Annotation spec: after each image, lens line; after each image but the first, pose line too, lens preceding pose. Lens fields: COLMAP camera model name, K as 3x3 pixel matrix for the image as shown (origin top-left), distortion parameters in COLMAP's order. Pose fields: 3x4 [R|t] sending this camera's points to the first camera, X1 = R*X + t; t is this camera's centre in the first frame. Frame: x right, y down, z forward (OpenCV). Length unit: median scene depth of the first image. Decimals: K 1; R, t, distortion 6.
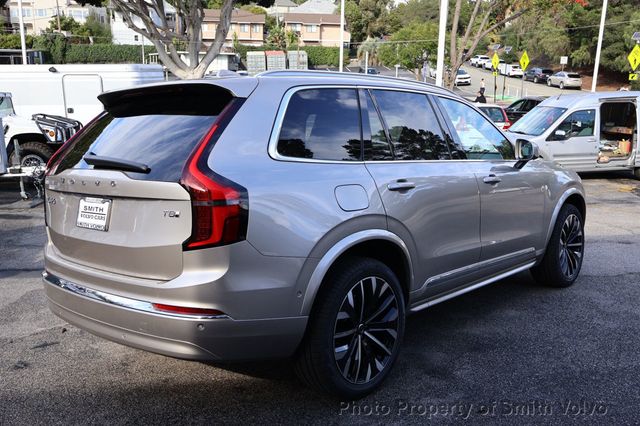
lens RADIAL K [[591.8, 0, 320.0], [0, 591.8, 213.0], [0, 0, 1]] dist [0.013739, 0.003291]
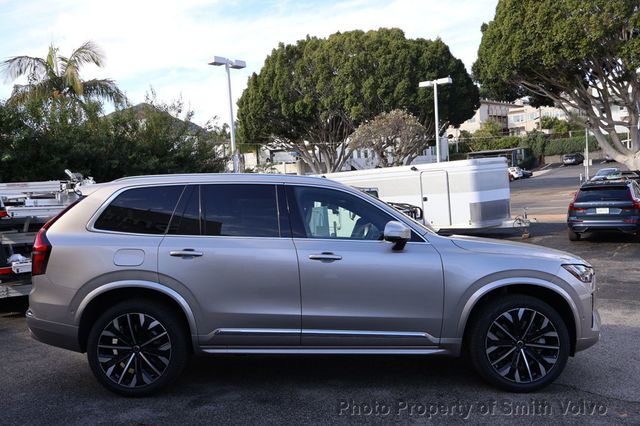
lens RADIAL K [[530.7, 0, 320.0], [0, 530.7, 213.0], [0, 0, 1]] dist [-0.001909, 0.004880]
pose [[0.673165, -0.006084, -0.739467, 1.158000], [-0.097919, 0.990428, -0.097288, -0.046004], [0.732981, 0.137899, 0.666125, 0.359101]]
